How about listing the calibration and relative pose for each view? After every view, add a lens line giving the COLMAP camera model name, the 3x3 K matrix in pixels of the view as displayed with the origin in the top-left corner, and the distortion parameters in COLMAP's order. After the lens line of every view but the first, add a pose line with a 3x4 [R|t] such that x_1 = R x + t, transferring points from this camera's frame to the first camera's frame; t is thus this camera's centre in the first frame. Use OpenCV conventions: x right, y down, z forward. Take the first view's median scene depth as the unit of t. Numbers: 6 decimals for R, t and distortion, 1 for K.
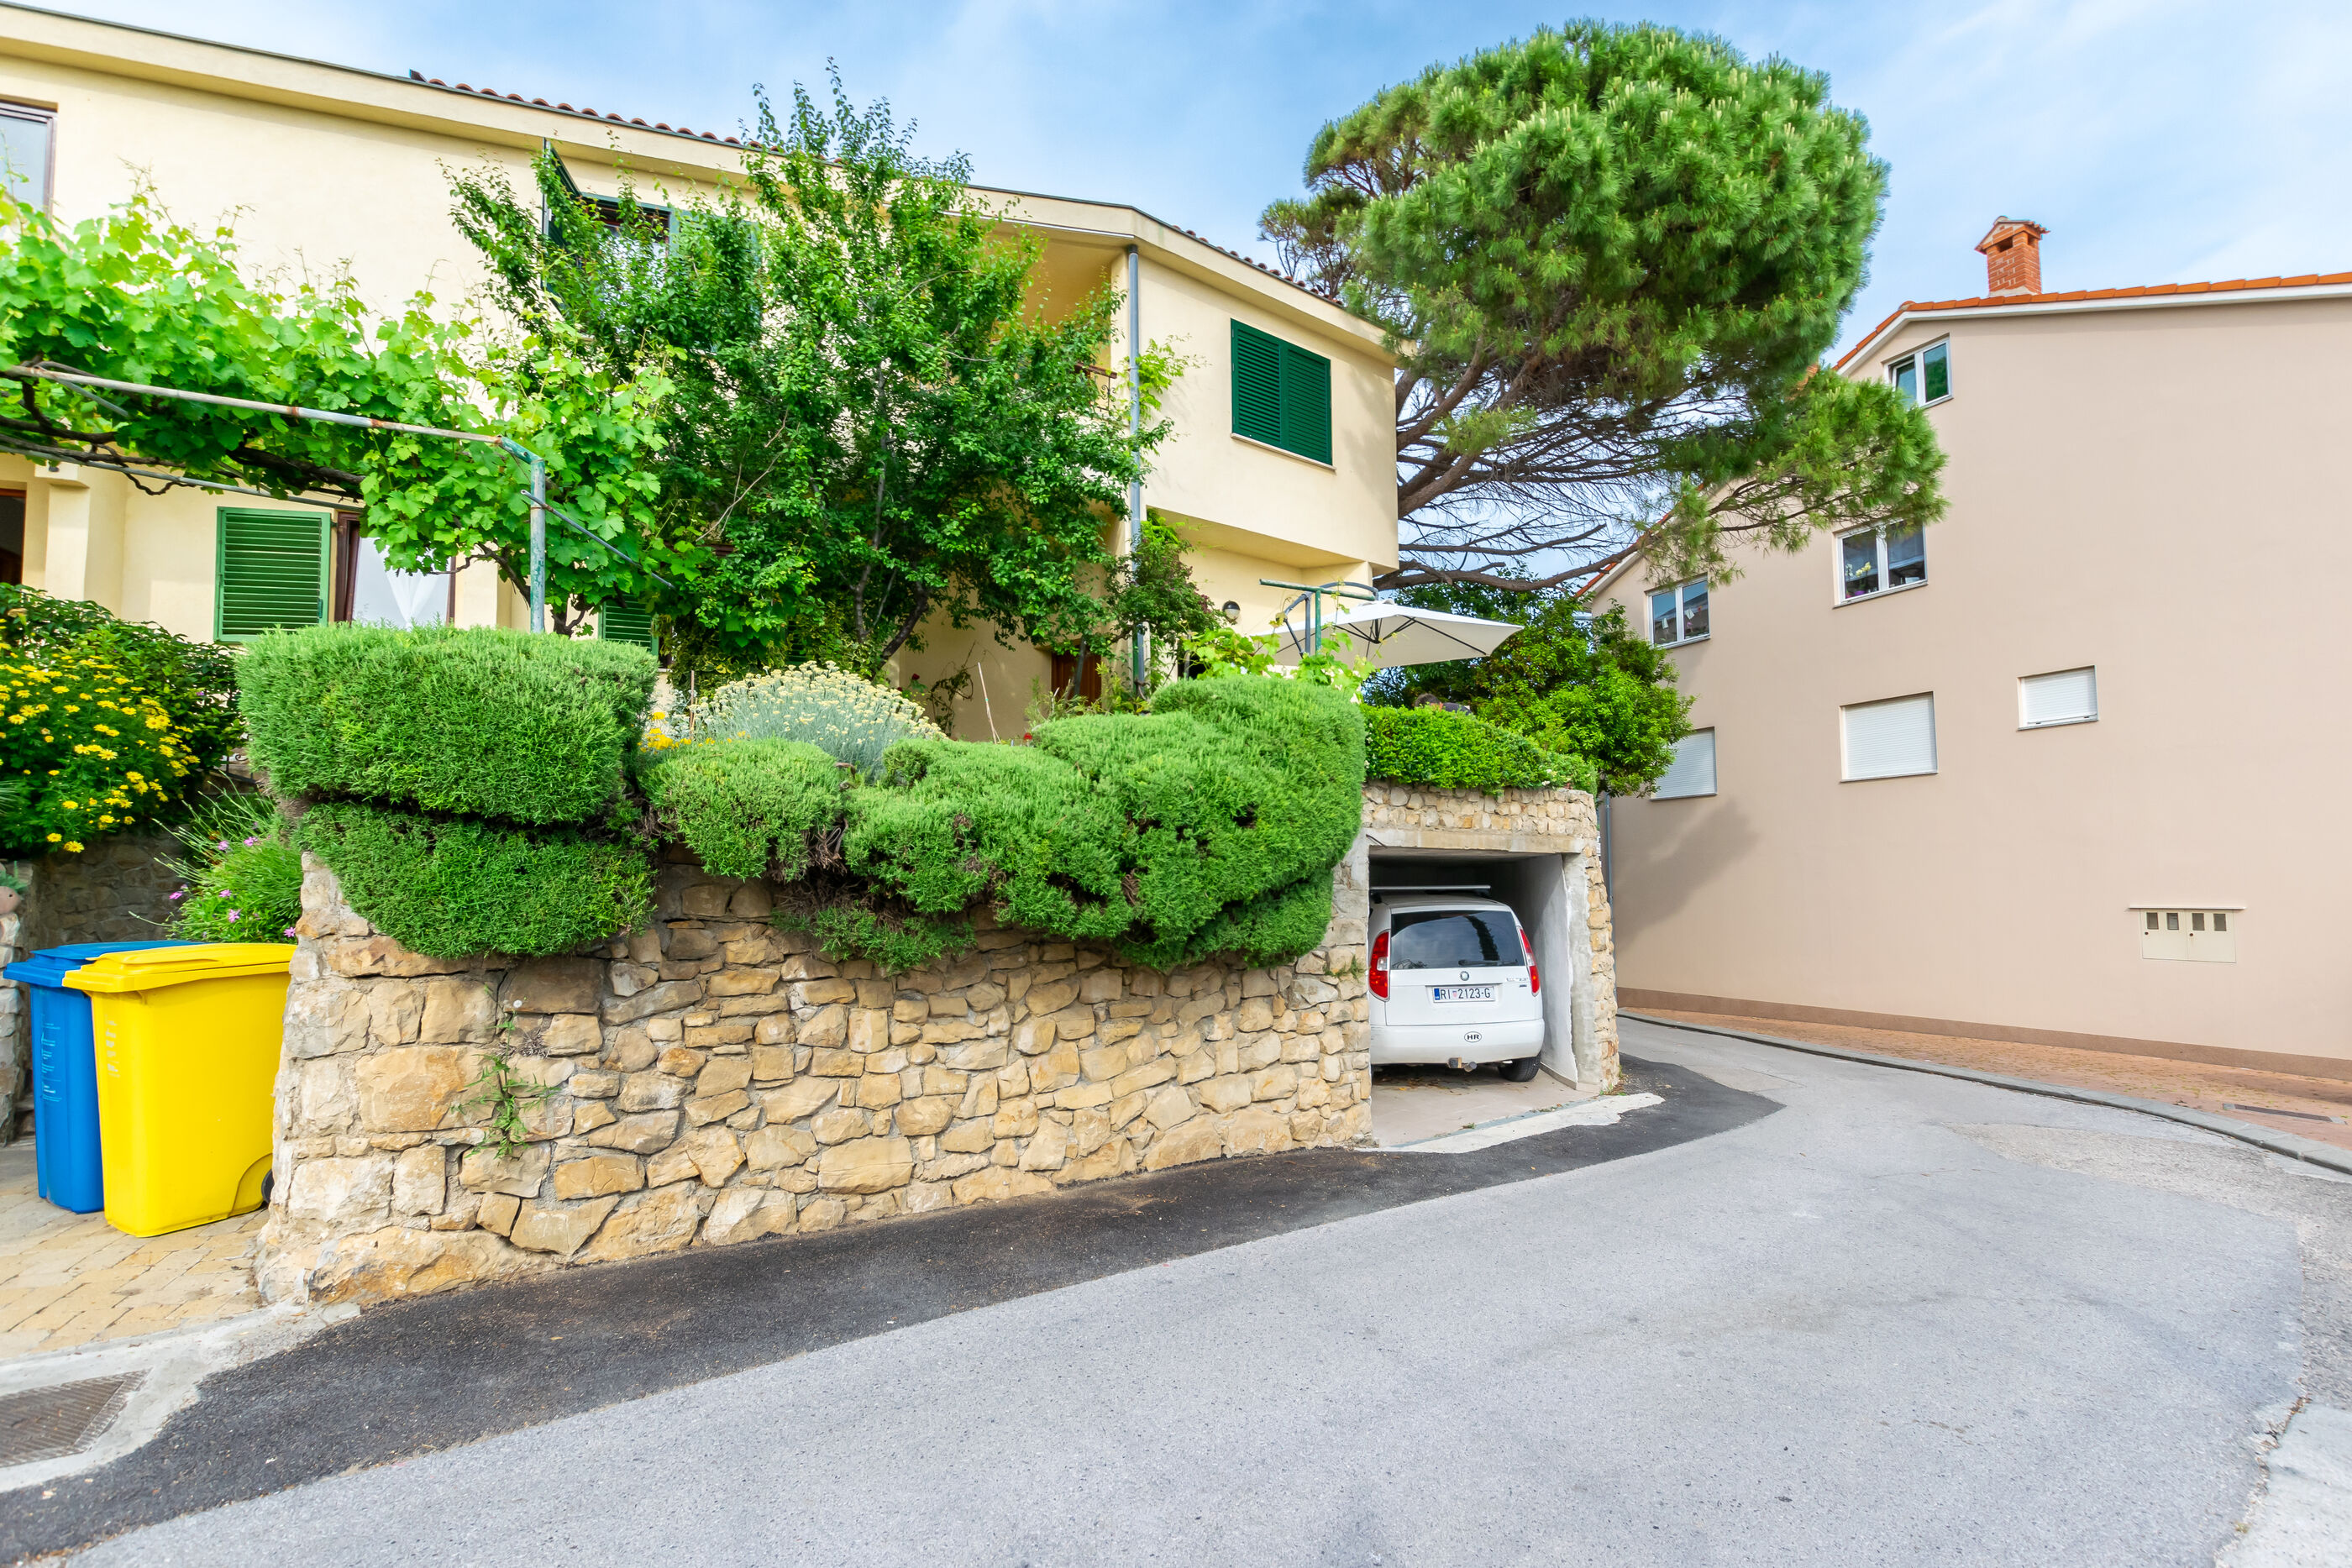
lens RADIAL K [[1066.6, 0, 1177.8], [0, 1066.6, 717.8], [0, 0, 1]] dist [0.000205, 0.000229]
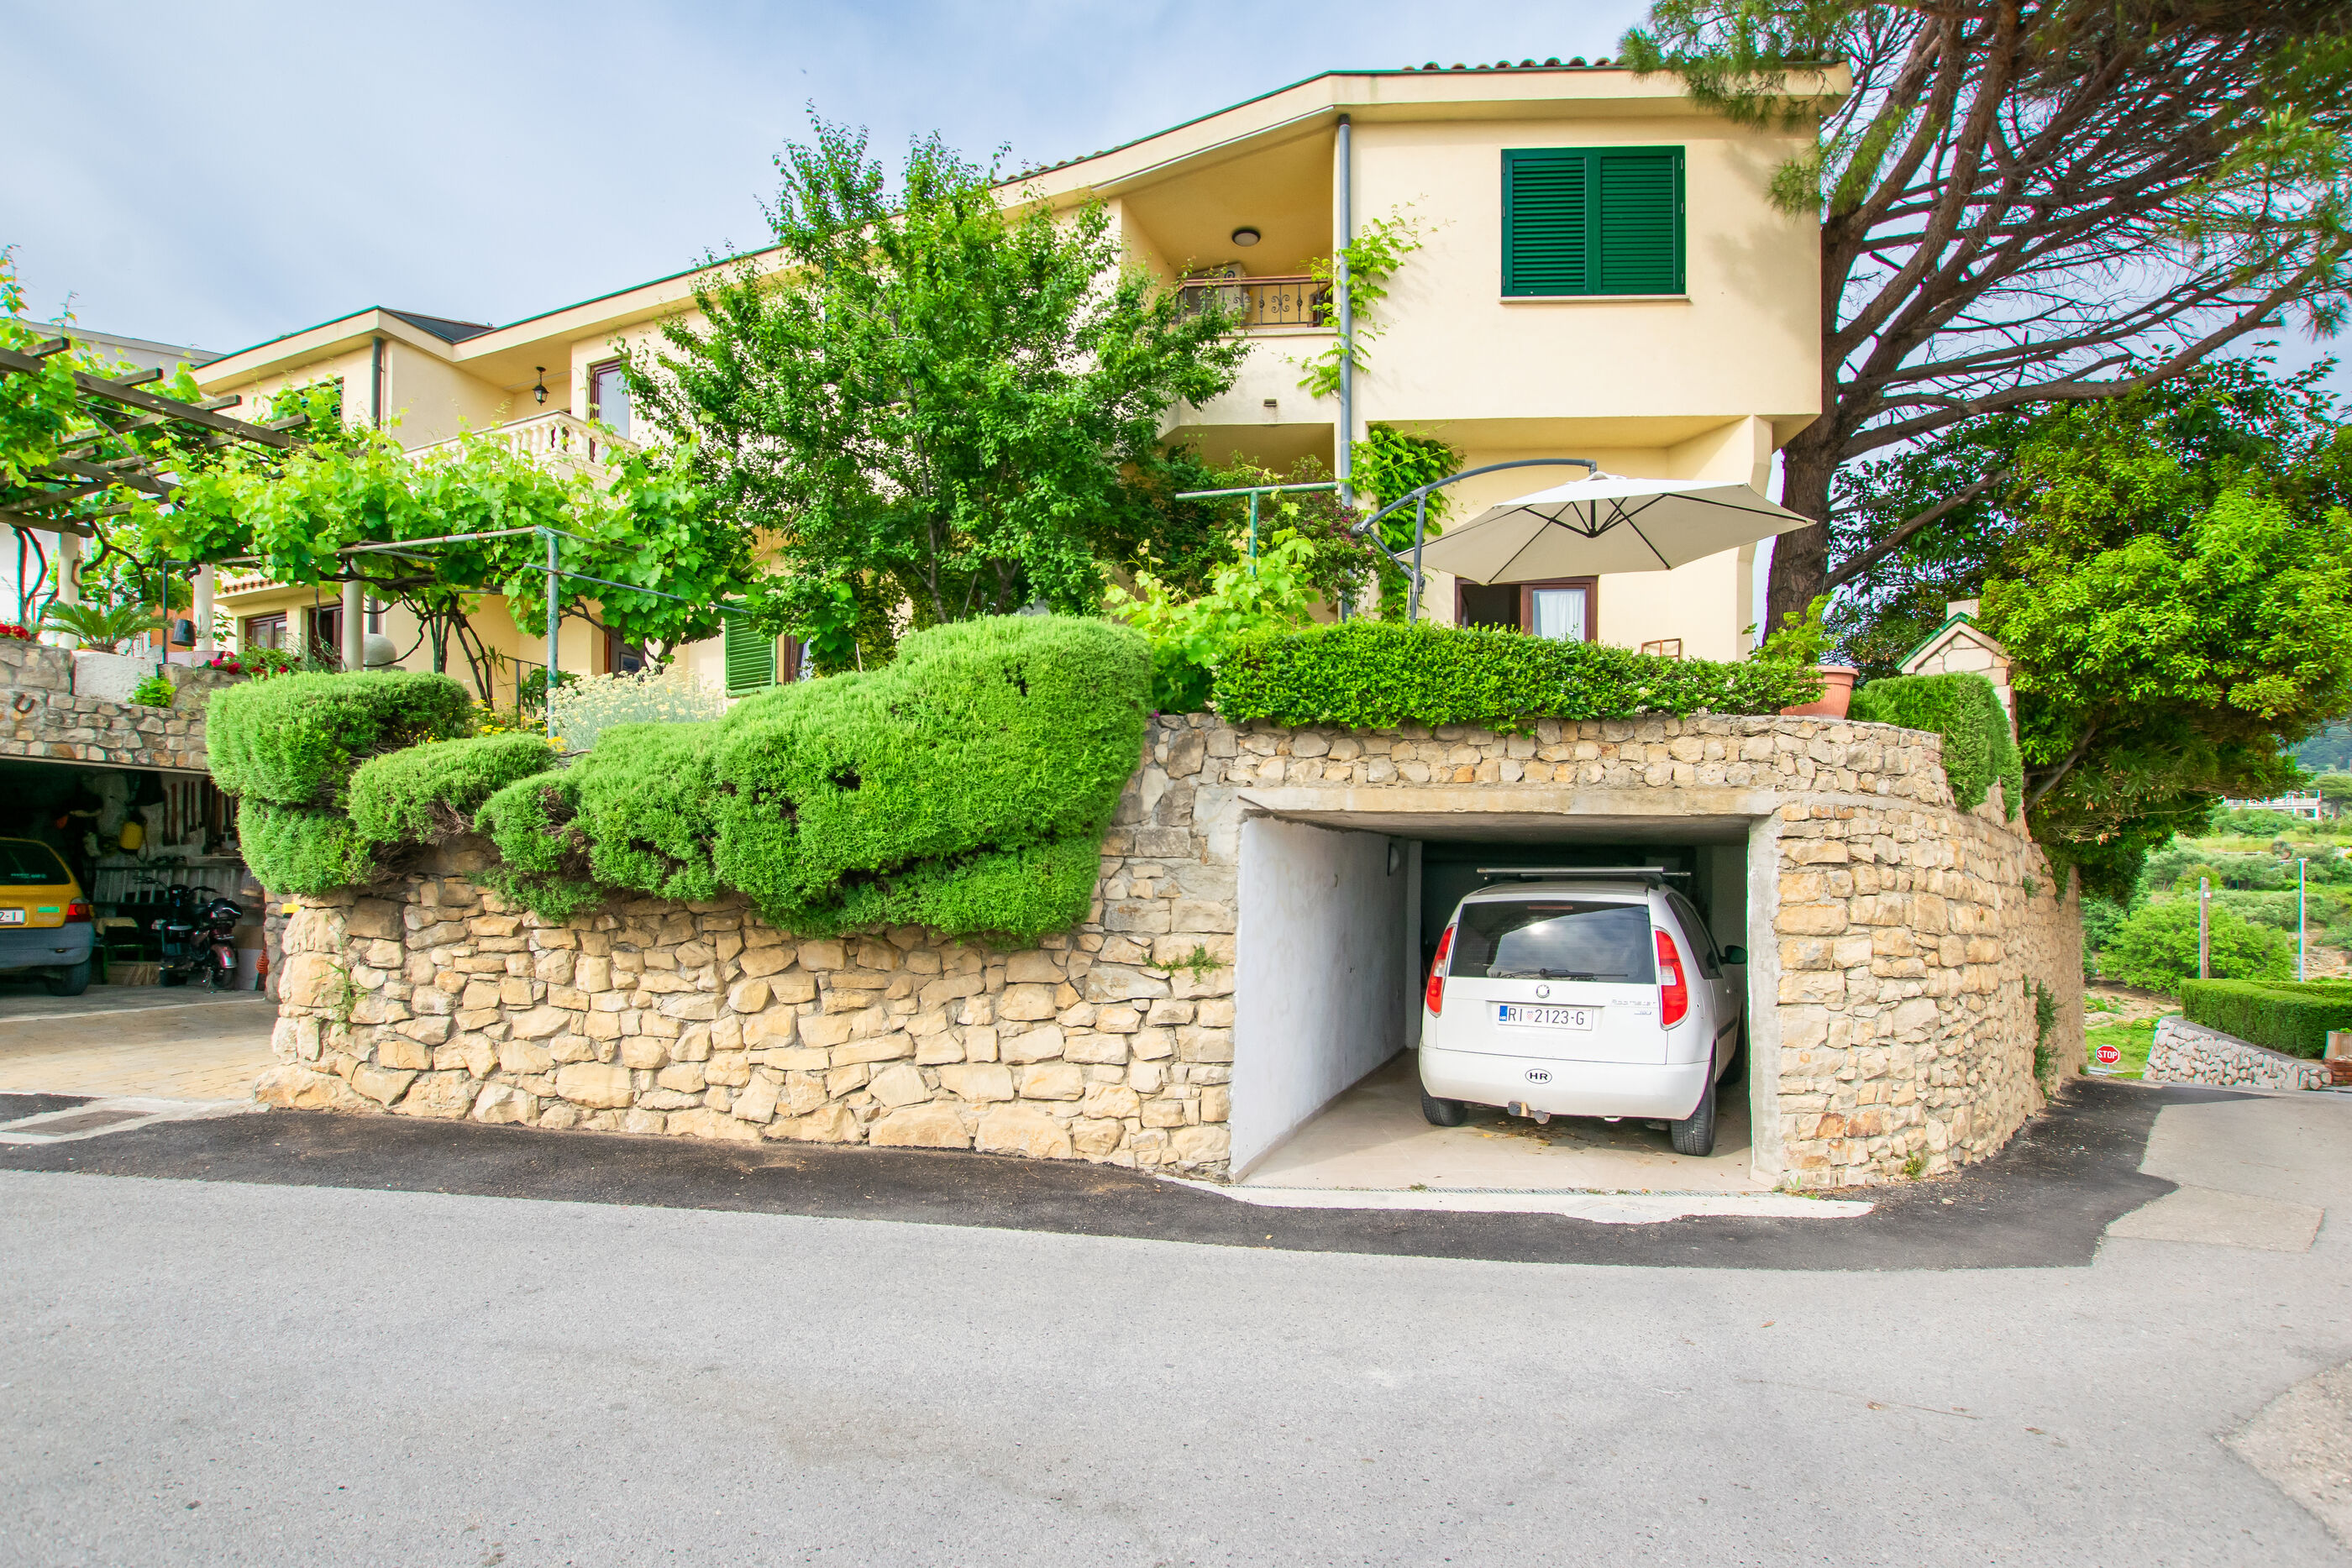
lens RADIAL K [[1129.8, 0, 1176.0], [0, 1129.8, 784.0], [0, 0, 1]] dist [-0.030283, -0.000162]
pose [[0.751355, -0.047523, -0.658184, 0.912276], [0.091165, 0.995315, 0.032205, 0.092084], [0.653570, -0.084200, 0.752168, 0.454625]]
